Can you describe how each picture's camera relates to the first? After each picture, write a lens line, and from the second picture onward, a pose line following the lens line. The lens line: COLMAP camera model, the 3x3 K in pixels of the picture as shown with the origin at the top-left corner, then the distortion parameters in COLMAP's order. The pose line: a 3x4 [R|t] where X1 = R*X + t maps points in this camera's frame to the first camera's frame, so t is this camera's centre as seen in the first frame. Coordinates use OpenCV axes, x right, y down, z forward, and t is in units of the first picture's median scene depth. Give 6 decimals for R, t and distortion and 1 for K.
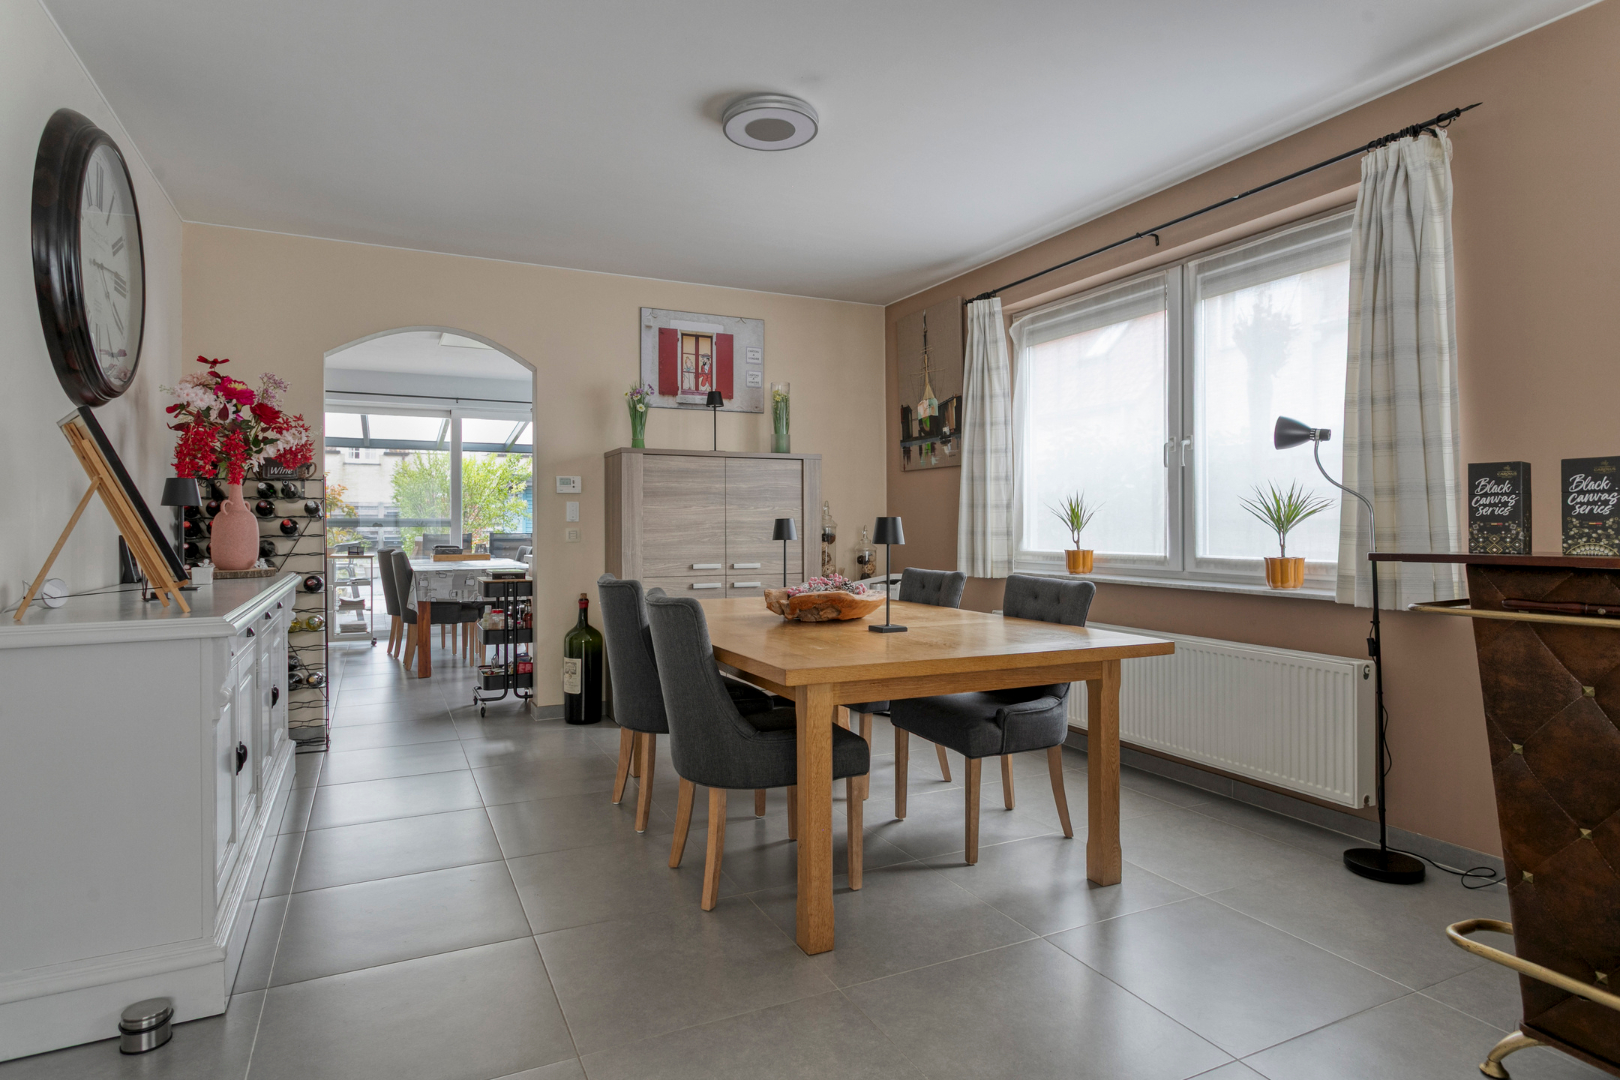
lens RADIAL K [[900.5, 0, 810.0], [0, 900.5, 530.8], [0, 0, 1]] dist [-0.003268, -0.004729]
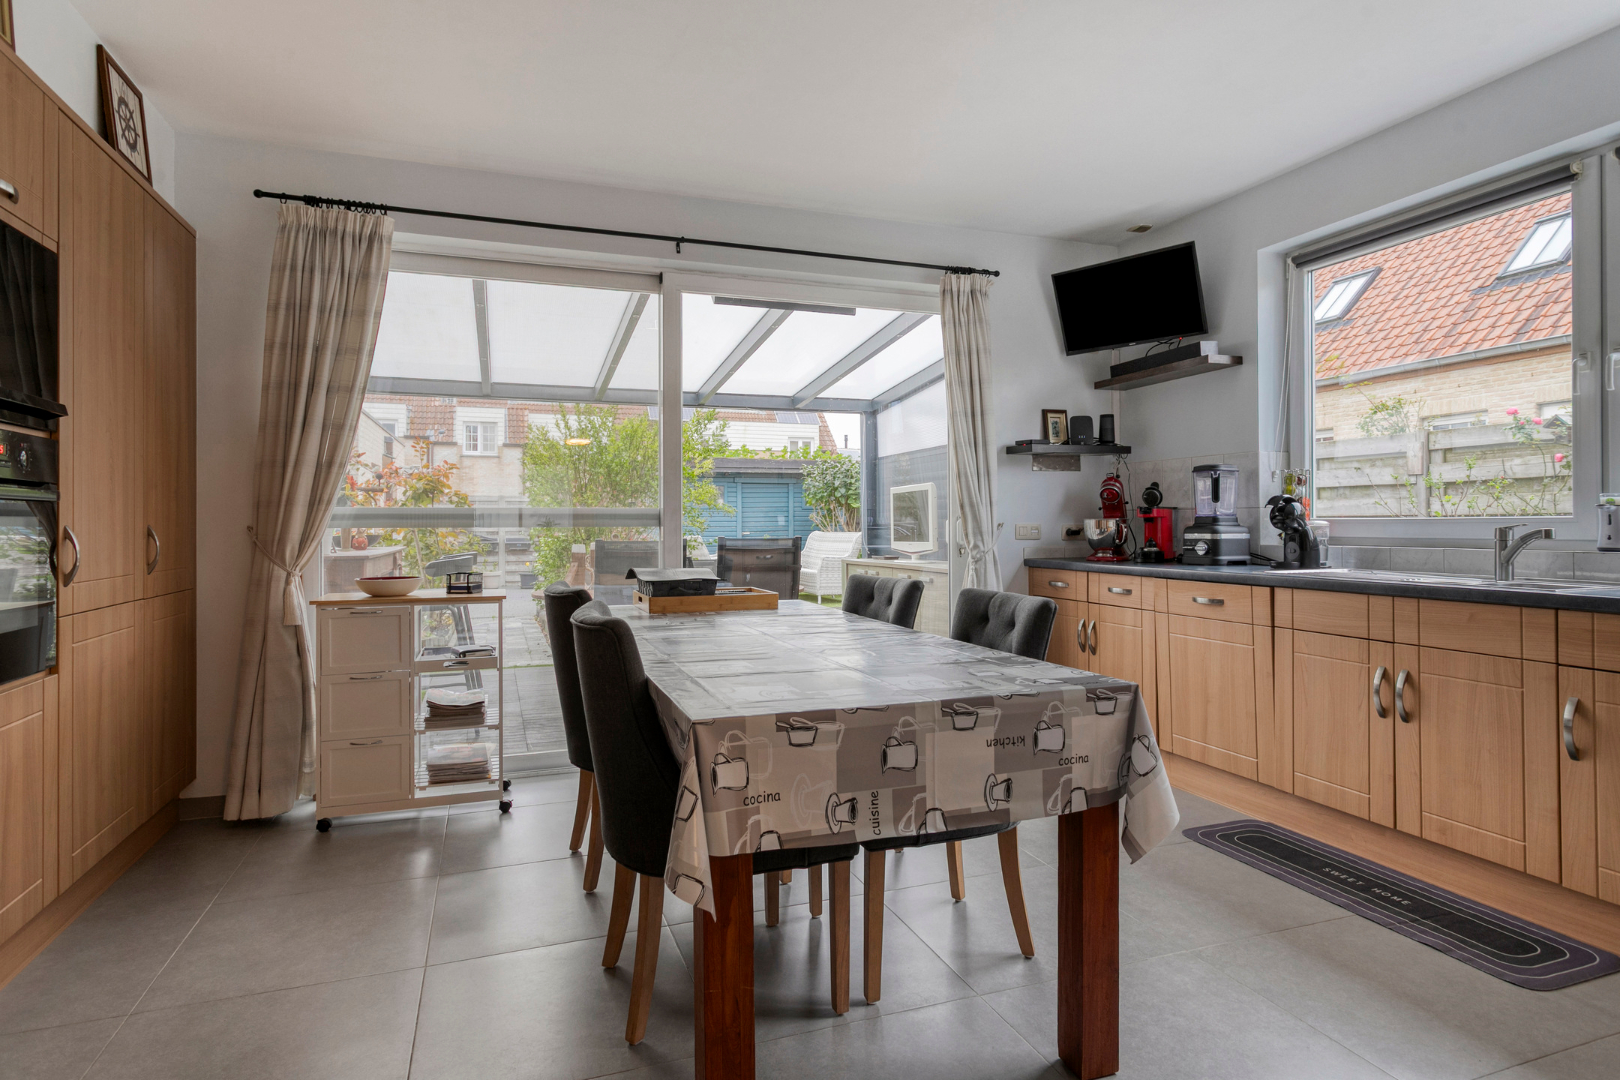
lens RADIAL K [[900.5, 0, 817.9], [0, 900.5, 524.9], [0, 0, 1]] dist [-0.003268, -0.004729]
pose [[0.994614, -0.008353, -0.103314, -0.456643], [0.008202, 0.999965, -0.001884, -0.006220], [0.103326, 0.001027, 0.994647, 0.921938]]
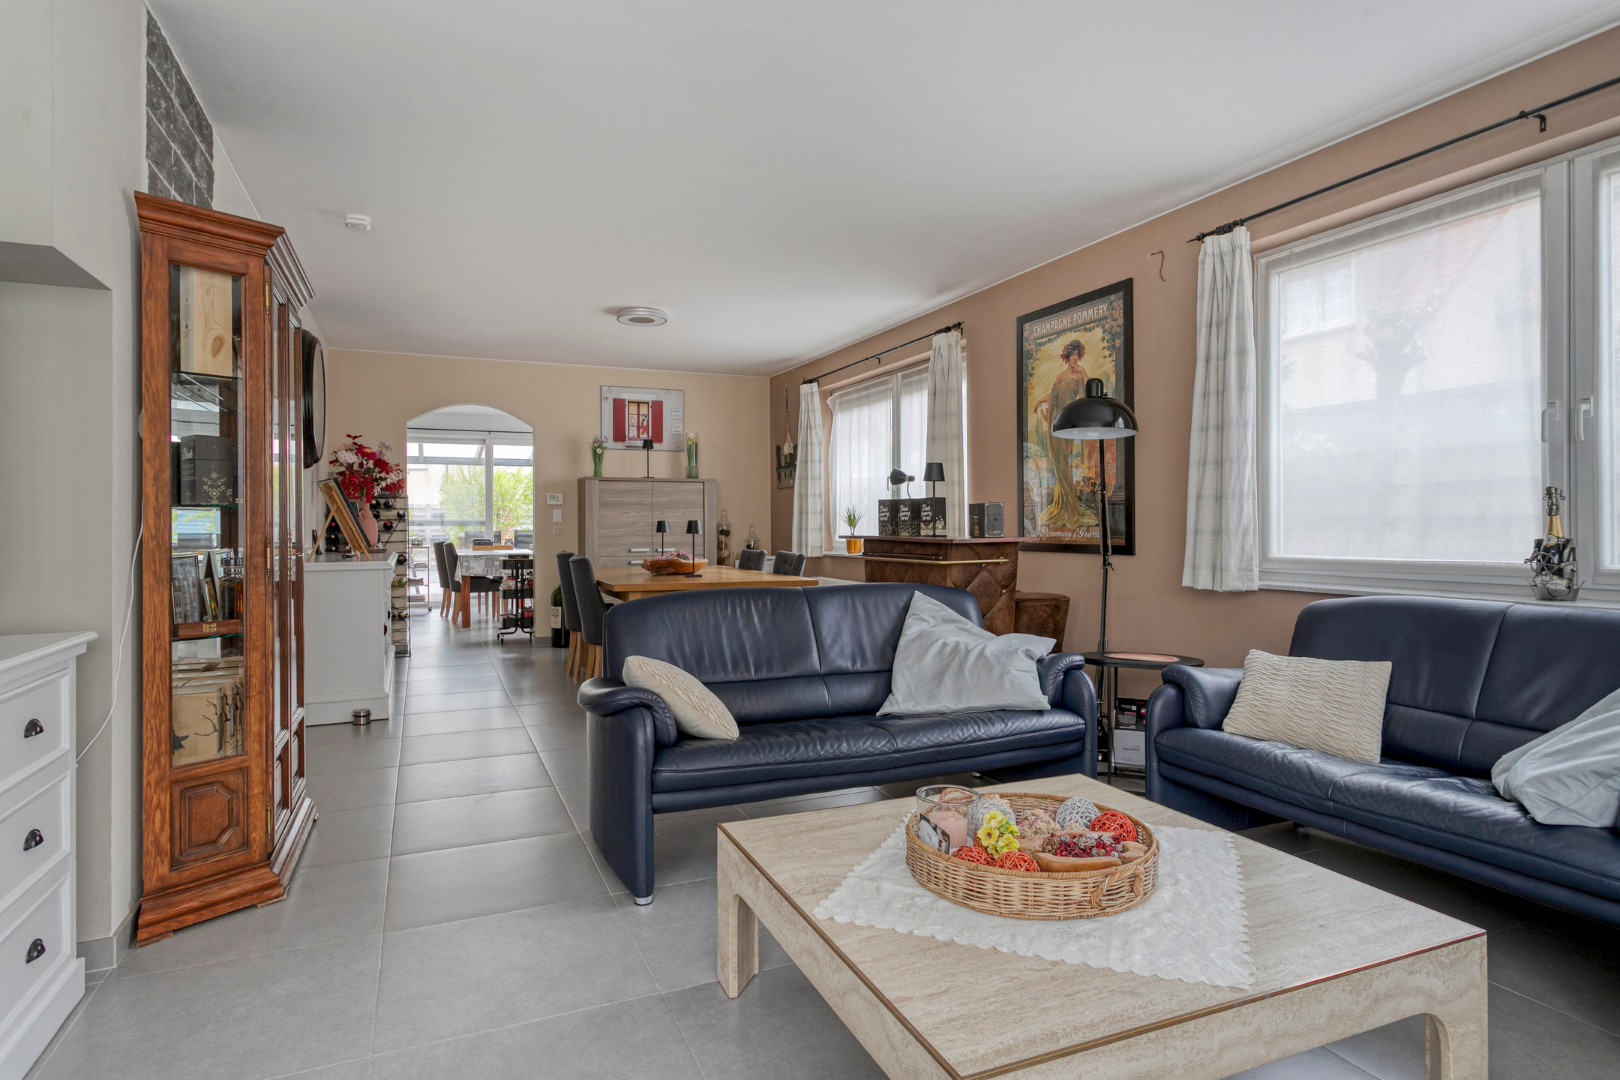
lens RADIAL K [[900.5, 0, 808.9], [0, 900.5, 533.9], [0, 0, 1]] dist [-0.003268, -0.004729]
pose [[0.999221, -0.000548, -0.039453, 0.237628], [0.000725, 0.999990, 0.004453, 0.003550], [0.039450, -0.004479, 0.999211, -0.560289]]
